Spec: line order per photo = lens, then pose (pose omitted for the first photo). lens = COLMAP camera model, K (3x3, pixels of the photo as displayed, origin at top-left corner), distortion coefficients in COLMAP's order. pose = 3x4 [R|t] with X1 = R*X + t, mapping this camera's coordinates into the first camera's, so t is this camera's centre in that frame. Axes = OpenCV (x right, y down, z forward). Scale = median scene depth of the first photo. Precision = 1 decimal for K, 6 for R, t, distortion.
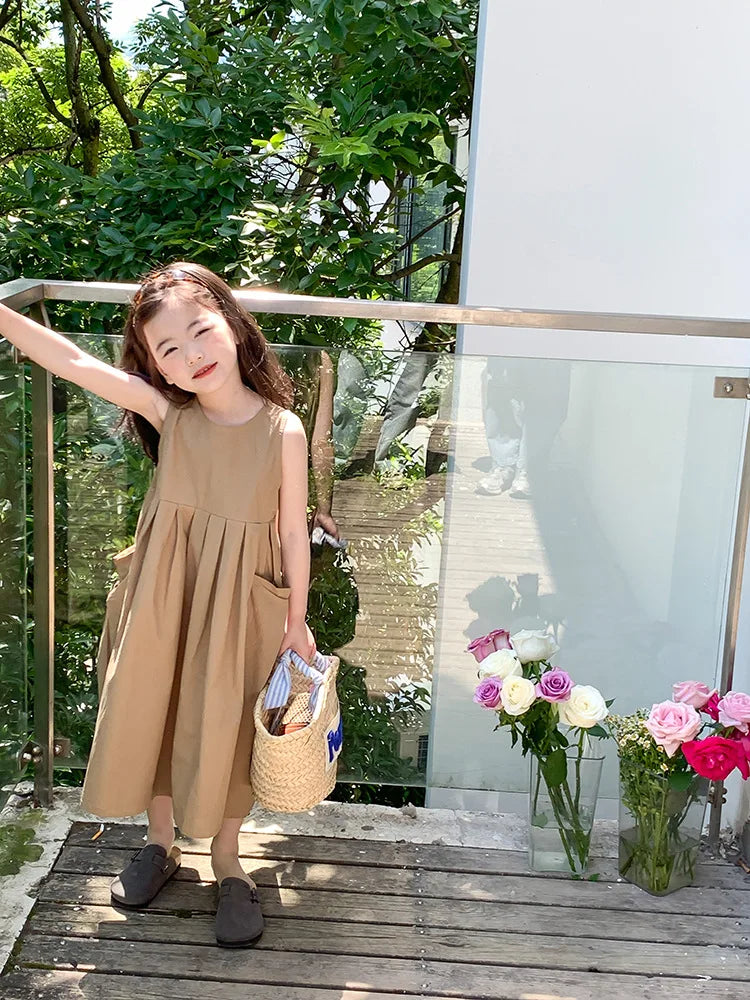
lens RADIAL K [[1403.6, 0, 396.4], [0, 1403.6, 484.6], [0, 0, 1]] dist [0.208090, -0.725268]
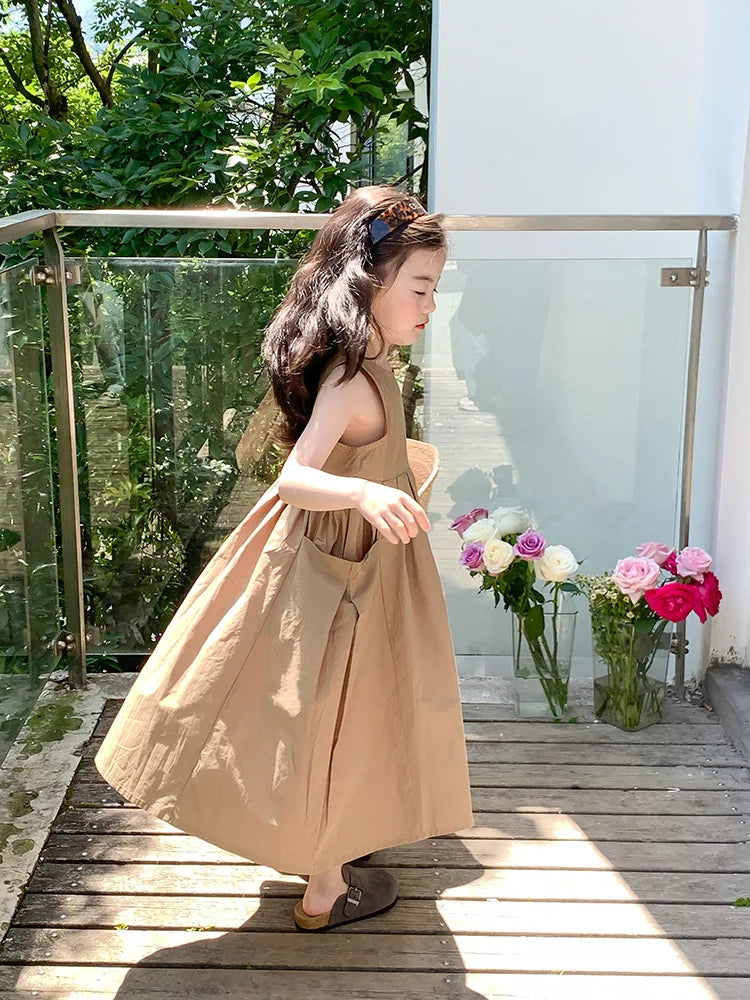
lens RADIAL K [[1424.9, 0, 375.0], [0, 1424.9, 500.0], [0, 0, 1]] dist [0.183975, -0.611991]
pose [[0.998720, -0.050391, 0.004399, -0.013632], [0.050306, 0.998581, 0.017486, 0.072028], [-0.005274, -0.017242, 0.999837, -0.127541]]
